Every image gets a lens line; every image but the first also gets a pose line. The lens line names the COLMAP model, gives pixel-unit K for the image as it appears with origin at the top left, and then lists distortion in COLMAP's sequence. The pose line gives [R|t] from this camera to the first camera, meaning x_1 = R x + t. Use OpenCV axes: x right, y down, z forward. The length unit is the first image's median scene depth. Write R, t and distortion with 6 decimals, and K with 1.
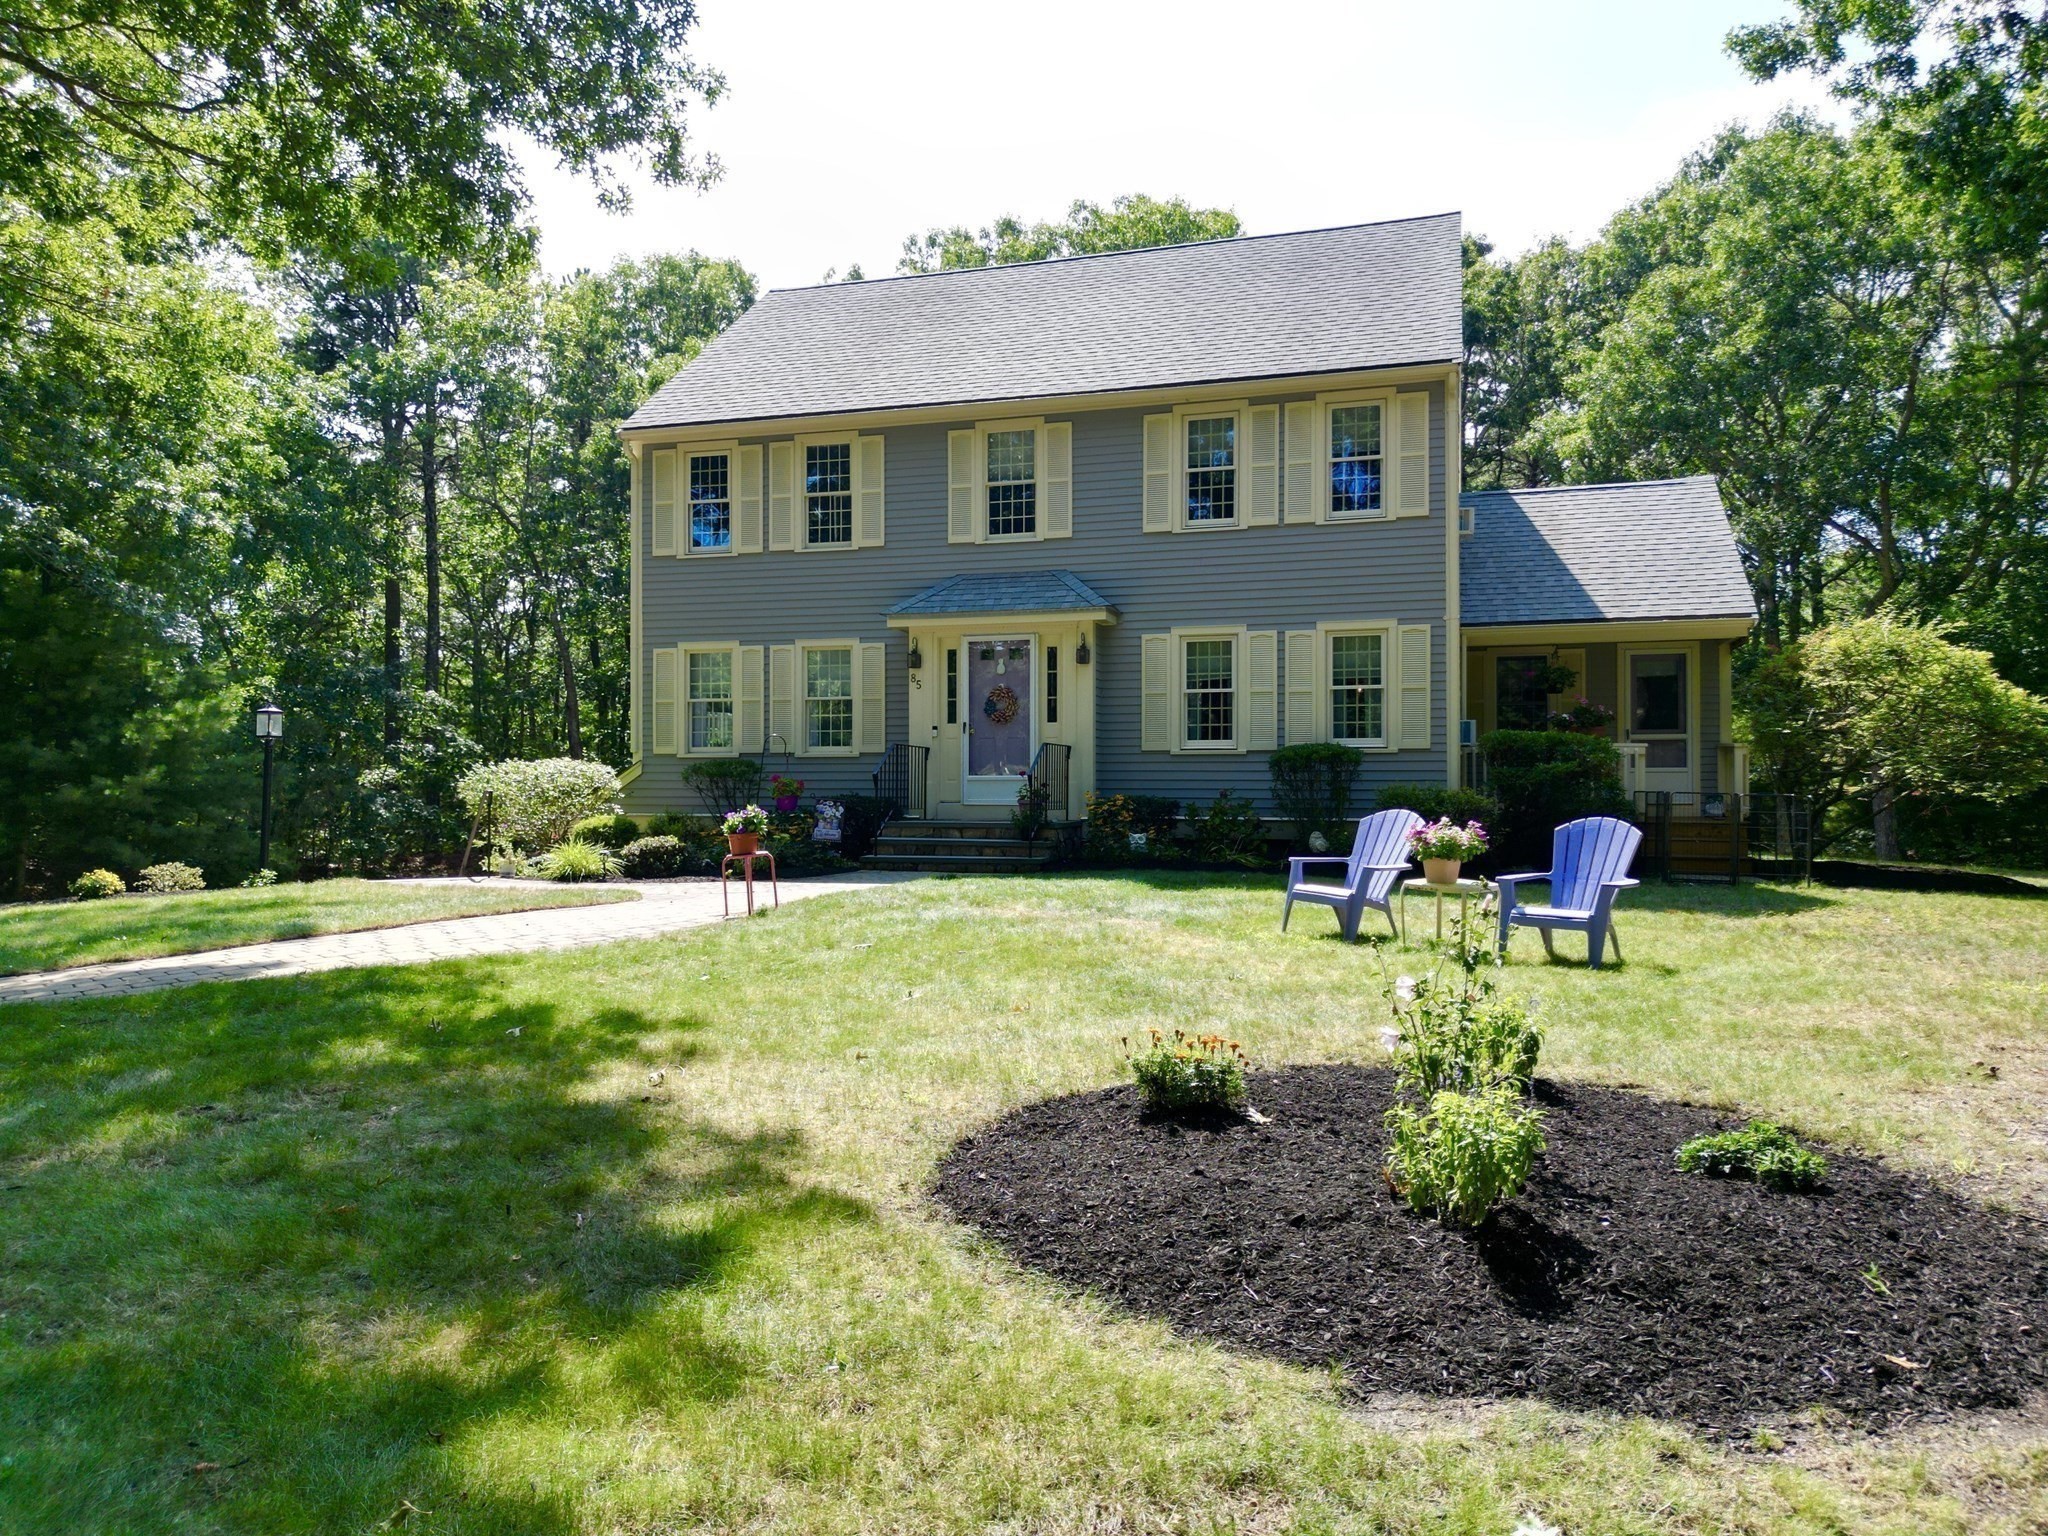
lens RADIAL K [[1426.1, 0, 1034.1], [0, 1426.1, 773.3], [0, 0, 1]] dist [0.052550, -0.044045]
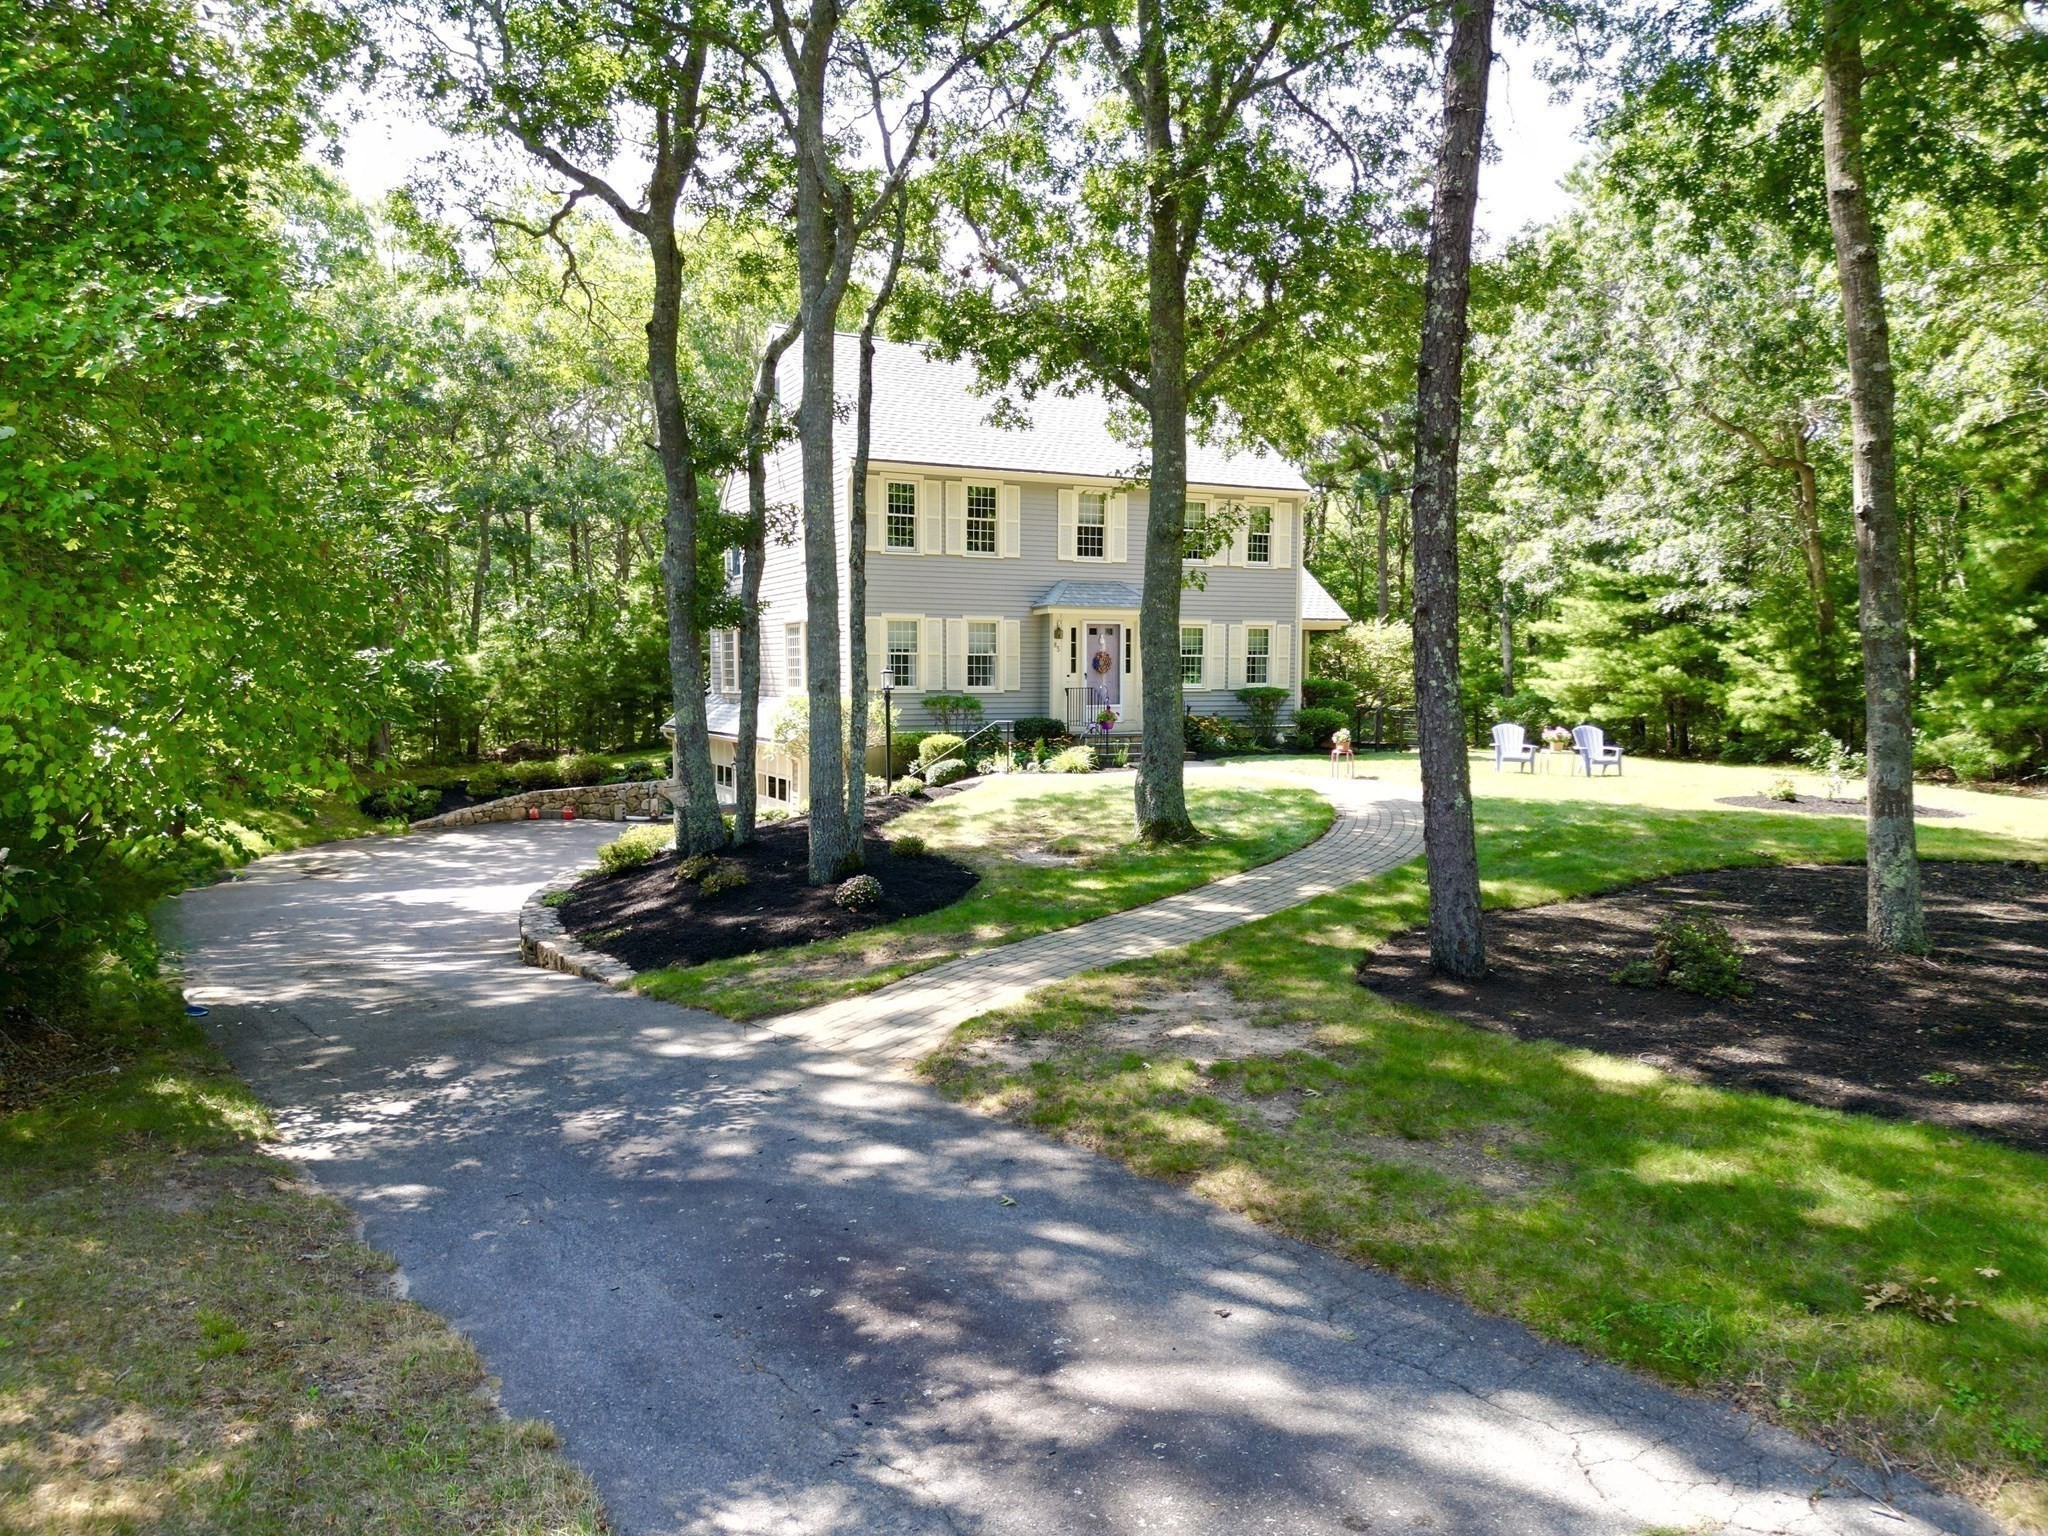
lens RADIAL K [[1426.1, 0, 1017.3], [0, 1426.1, 763.3], [0, 0, 1]] dist [0.052550, -0.044045]
pose [[0.726921, -0.041932, 0.685439, -1.222620], [-0.003895, 0.997866, 0.065176, -0.037827], [-0.686710, -0.050047, 0.725207, -0.143869]]
